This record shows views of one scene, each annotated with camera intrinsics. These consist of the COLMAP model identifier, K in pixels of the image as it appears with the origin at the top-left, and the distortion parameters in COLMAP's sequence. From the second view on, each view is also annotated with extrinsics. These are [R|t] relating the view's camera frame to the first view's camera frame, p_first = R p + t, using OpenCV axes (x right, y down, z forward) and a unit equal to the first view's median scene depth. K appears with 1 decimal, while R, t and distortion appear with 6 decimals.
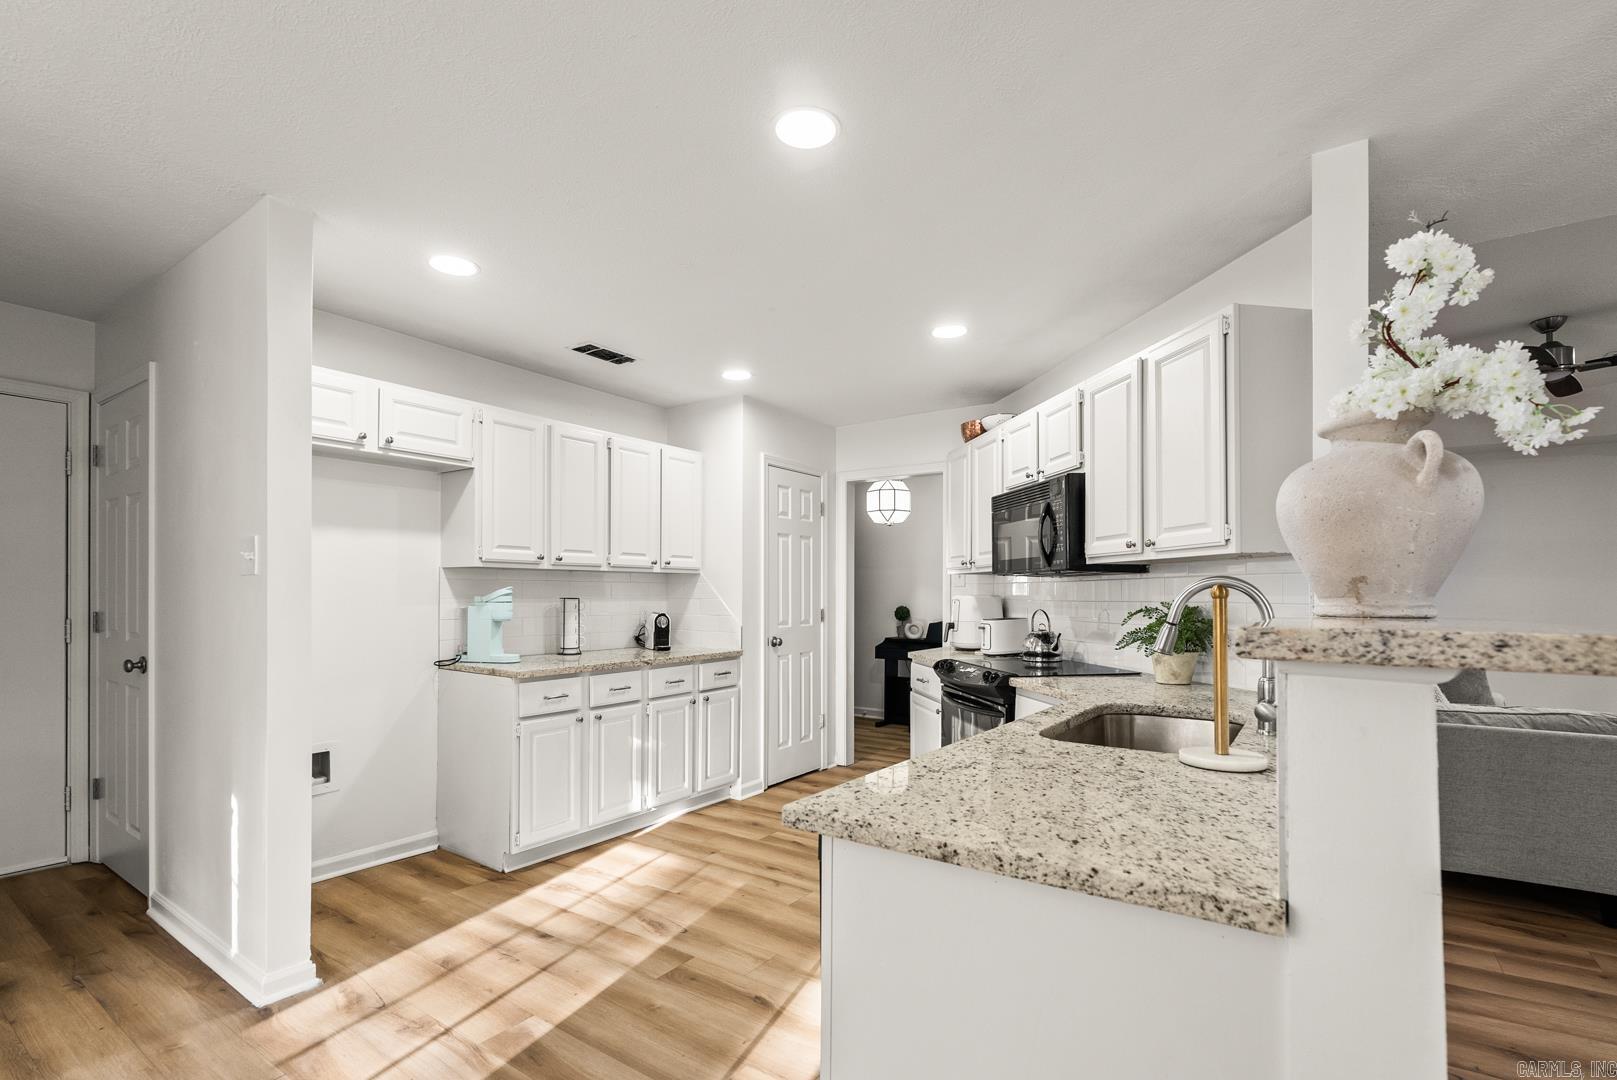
lens RADIAL K [[746.4, 0, 814.0], [0, 746.4, 595.6], [0, 0, 1]] dist [-0.002986, -0.000147]
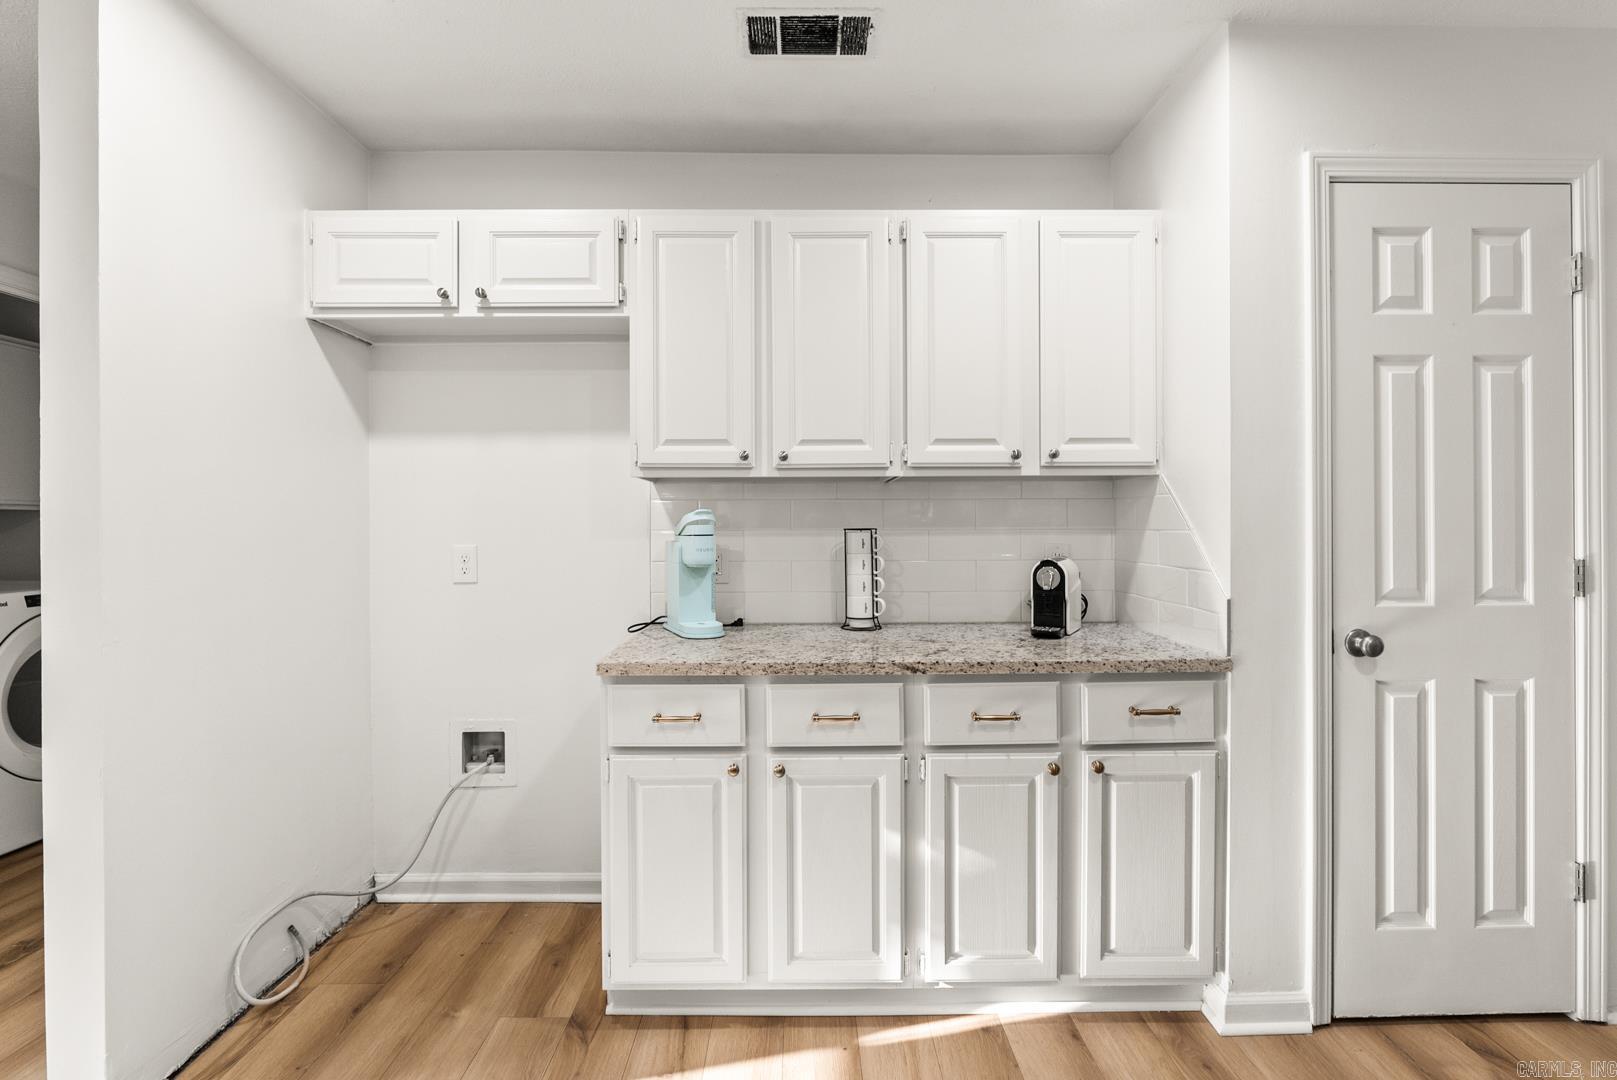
lens RADIAL K [[741.5, 0, 808.9], [0, 741.5, 524.5], [0, 0, 1]] dist [-0.004577, -0.000598]
pose [[0.575903, -0.003605, -0.817510, 0.113170], [0.003038, 0.999993, -0.002269, 0.001558], [0.817512, -0.001177, 0.575910, 0.674694]]
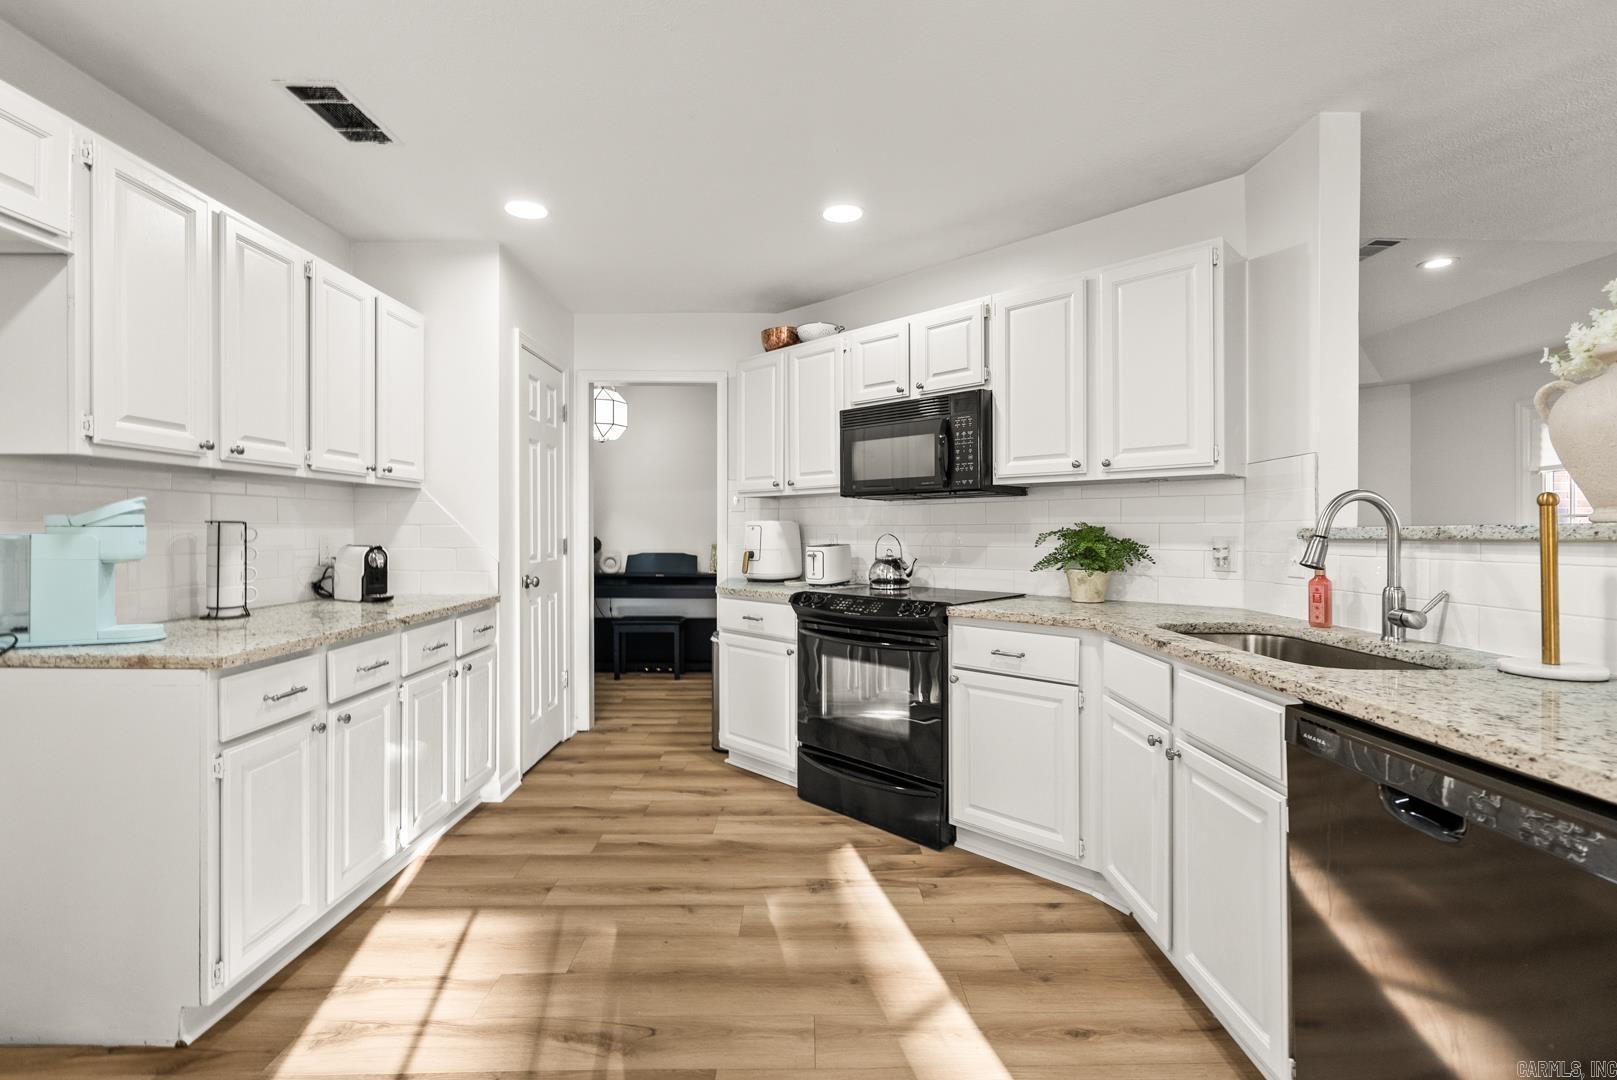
lens RADIAL K [[724.5, 0, 812.1], [0, 724.5, 533.8], [0, 0, 1]] dist [-0.007458, 0.000942]
pose [[0.818426, -0.006309, 0.574577, -0.288679], [0.003382, 0.999975, 0.006163, 0.011563], [-0.574602, -0.003101, 0.818427, 0.286473]]
